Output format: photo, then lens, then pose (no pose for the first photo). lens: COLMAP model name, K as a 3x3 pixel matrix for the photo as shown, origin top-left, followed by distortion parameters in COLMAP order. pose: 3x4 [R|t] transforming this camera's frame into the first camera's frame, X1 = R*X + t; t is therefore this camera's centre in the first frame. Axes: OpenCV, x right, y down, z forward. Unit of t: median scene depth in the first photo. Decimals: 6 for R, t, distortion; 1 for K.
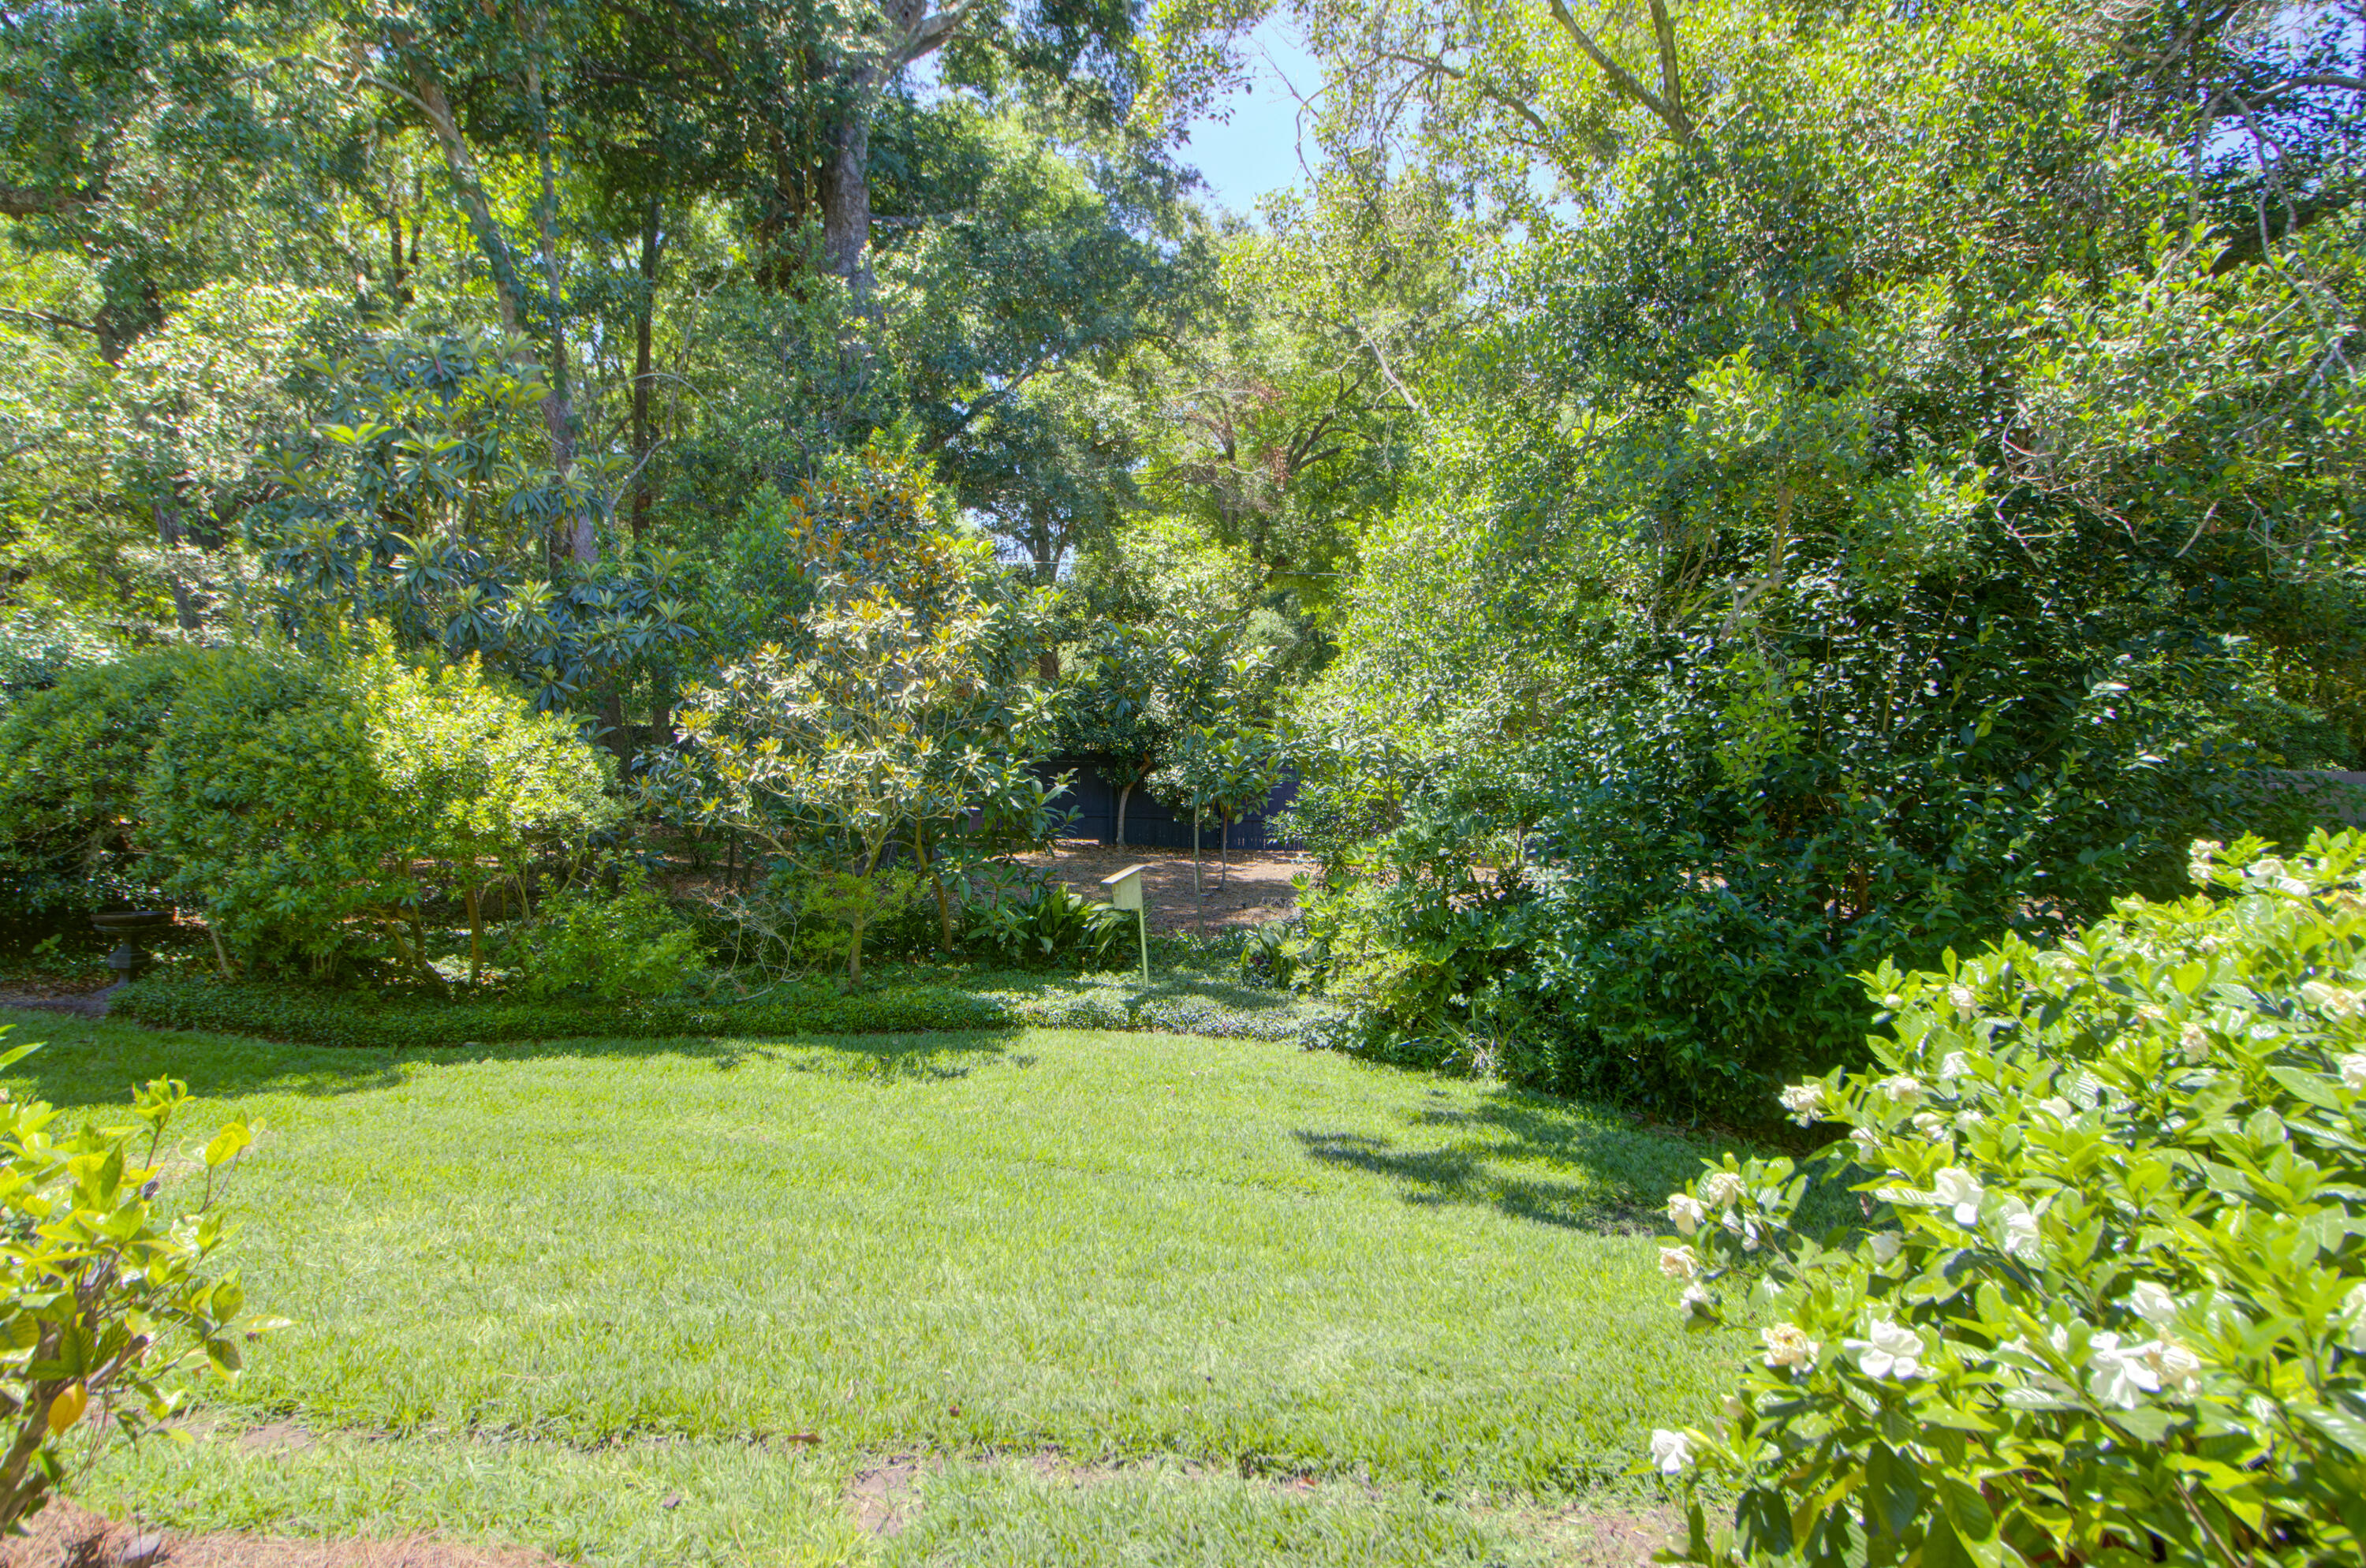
lens RADIAL K [[1304.4, 0, 1167.5], [0, 1304.4, 783.3], [0, 0, 1]] dist [0.006122, 0.001668]
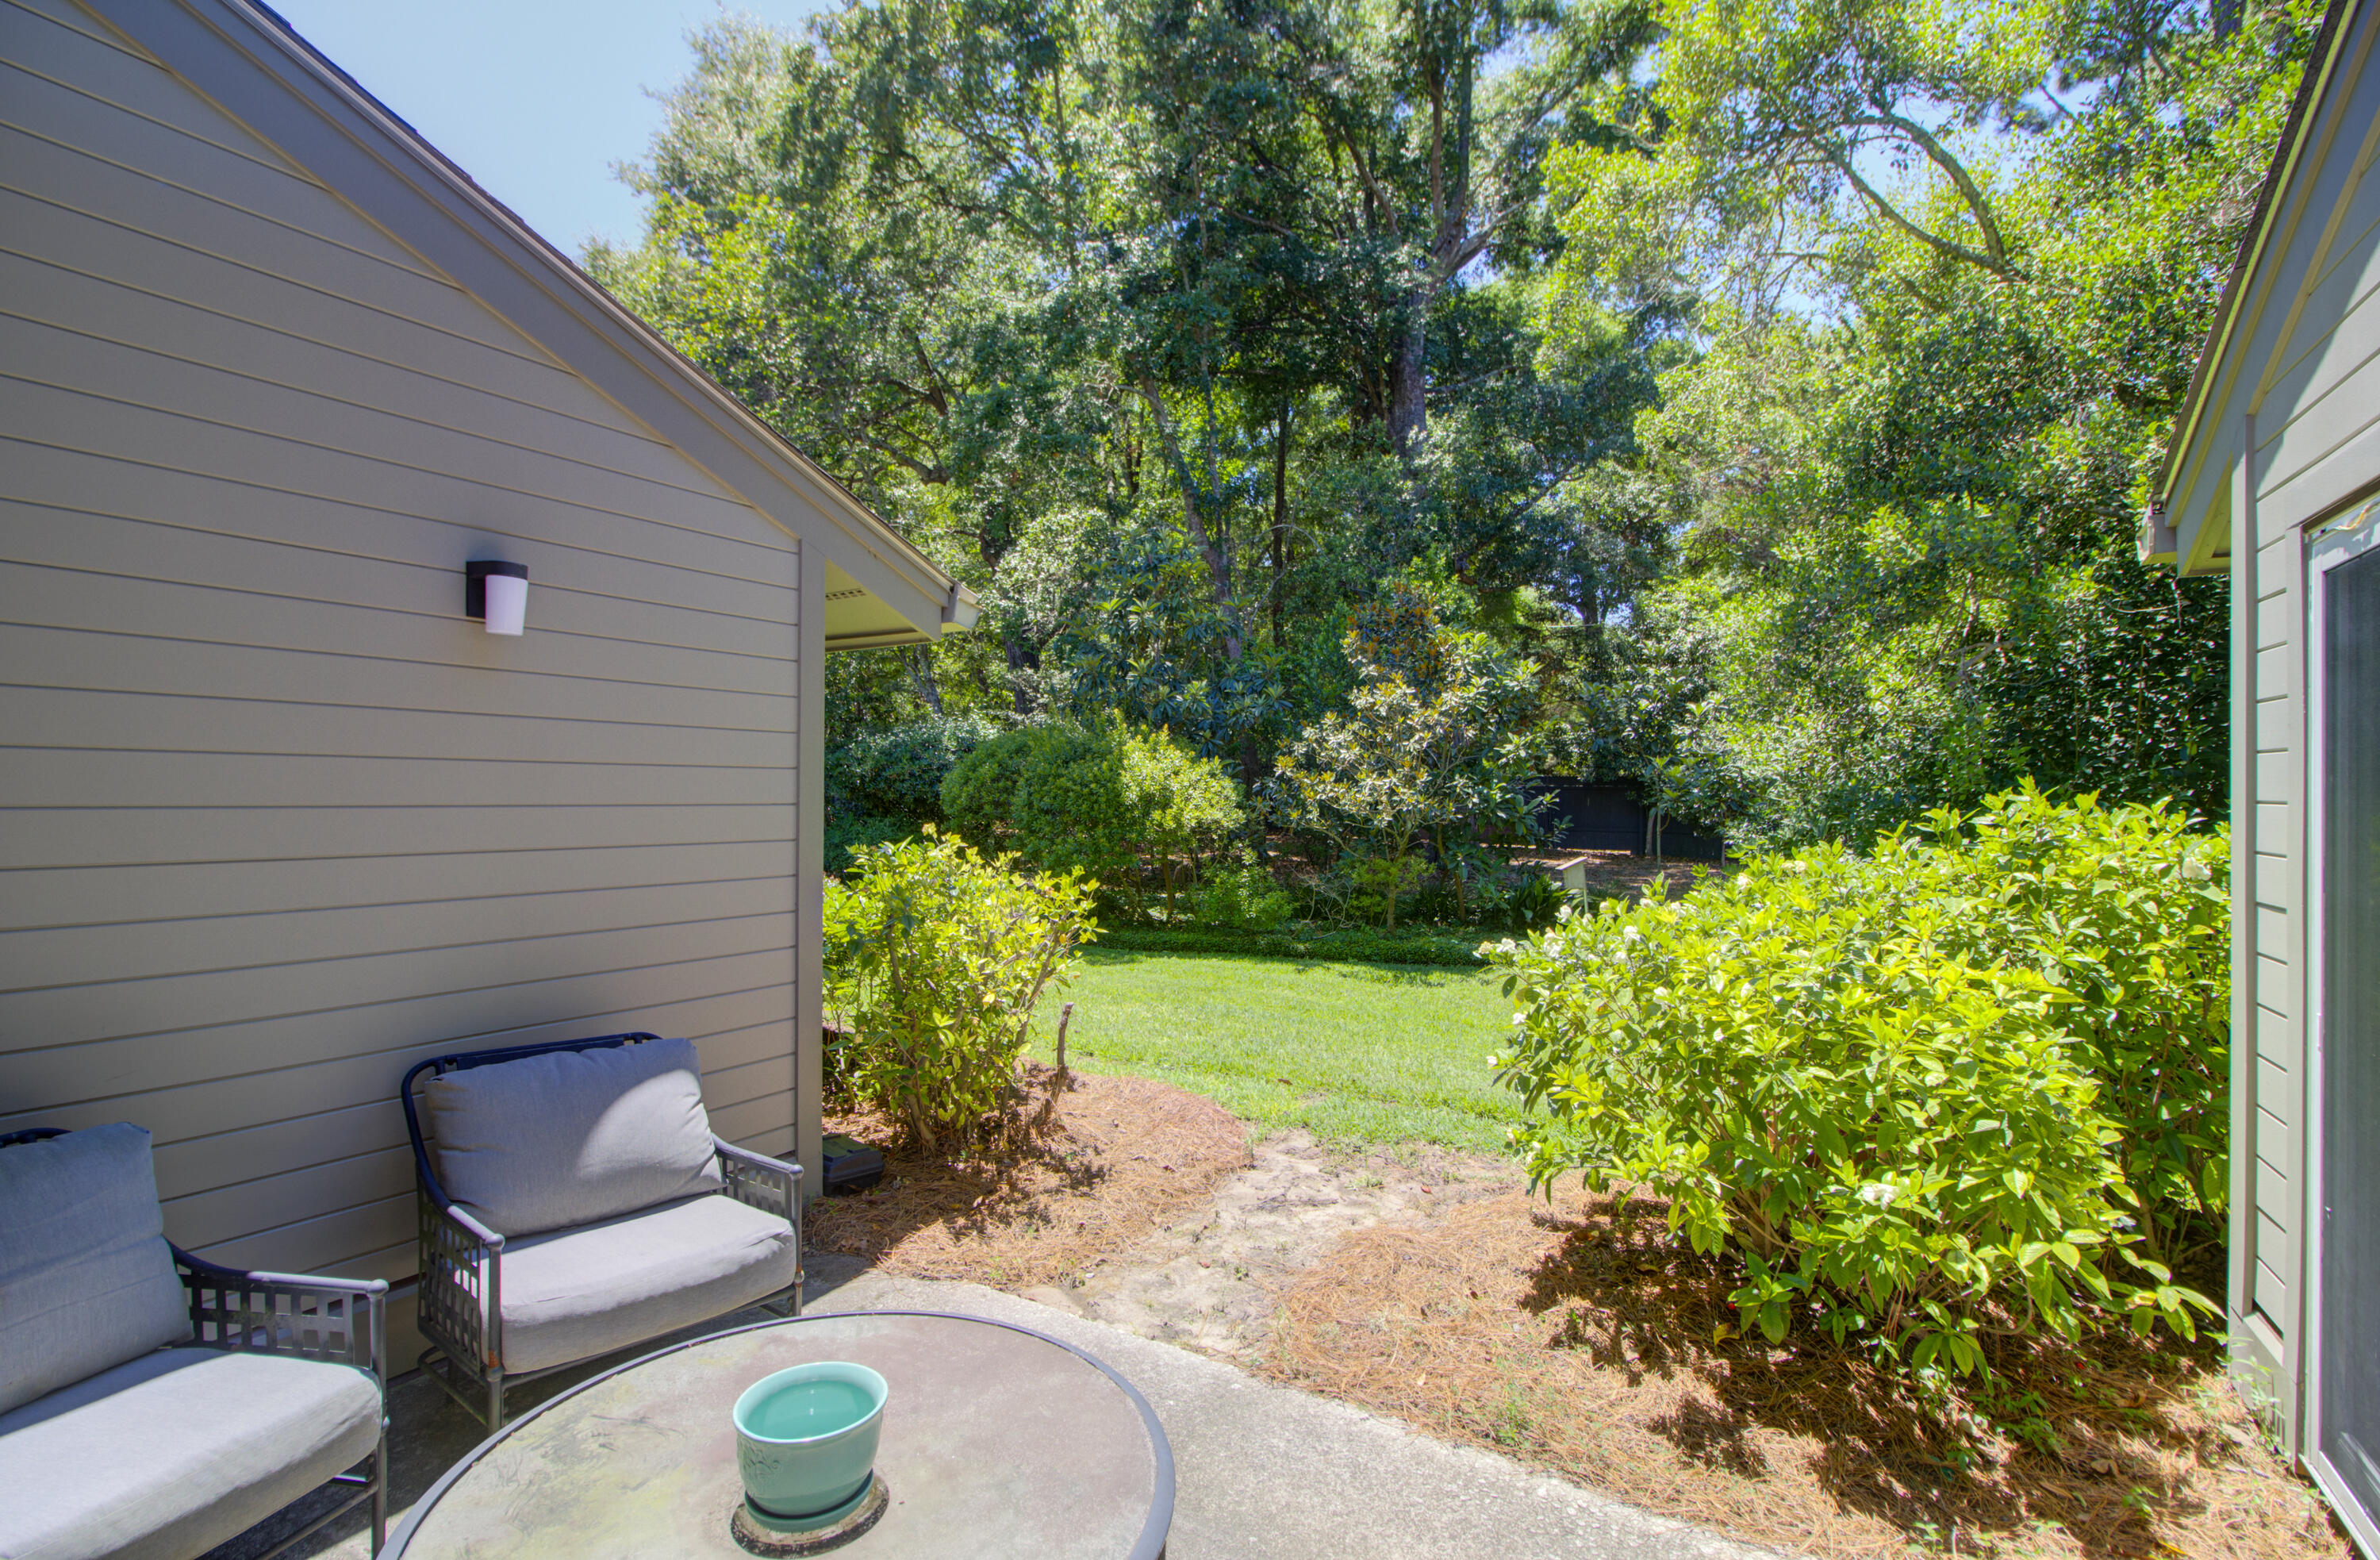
lens RADIAL K [[1092.0, 0, 1190.0], [0, 1092.0, 780.0], [0, 0, 1]] dist [-0.000673, 0.000137]
pose [[0.887696, -0.013100, -0.460244, 0.161178], [0.001360, 0.999665, -0.025830, 0.009428], [0.460428, 0.022303, 0.887417, -0.267314]]
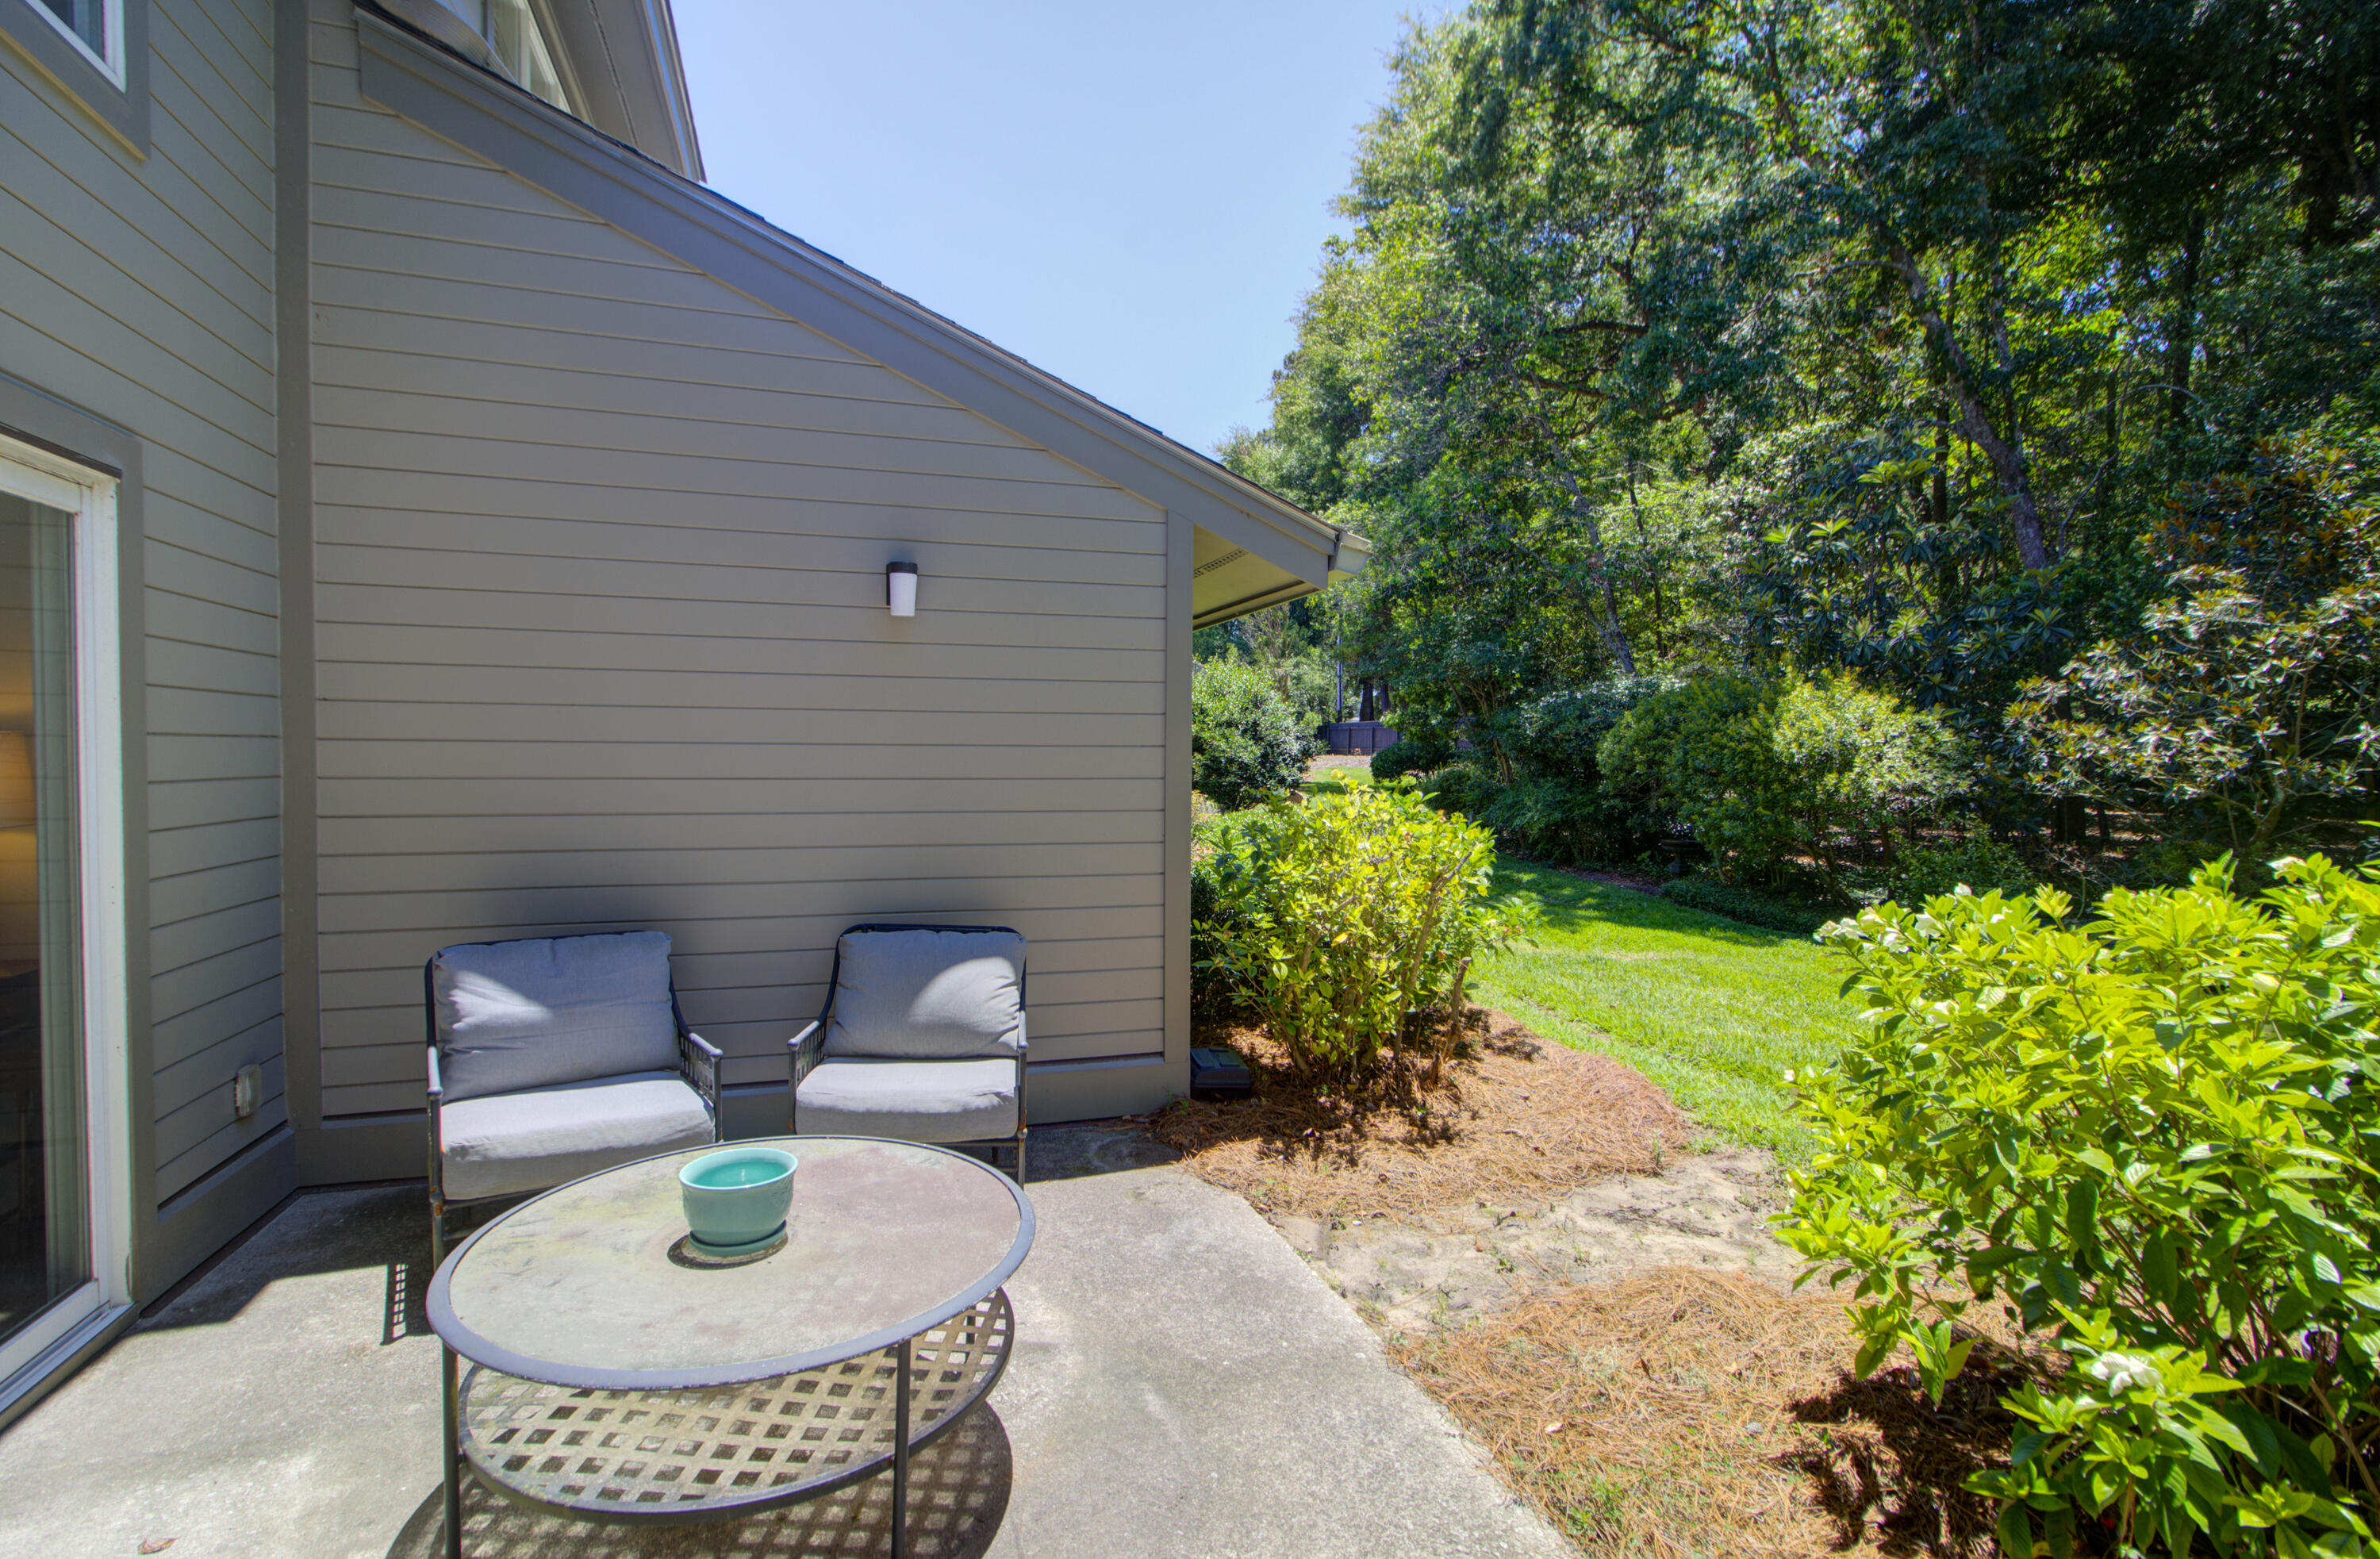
lens RADIAL K [[1097.0, 0, 1174.9], [0, 1097.0, 773.8], [0, 0, 1]] dist [-0.050919, 0.030425]
pose [[0.378068, 0.009203, -0.925732, 0.278077], [-0.010853, 0.999926, 0.005508, 0.016989], [0.925714, 0.007965, 0.378139, -0.136395]]
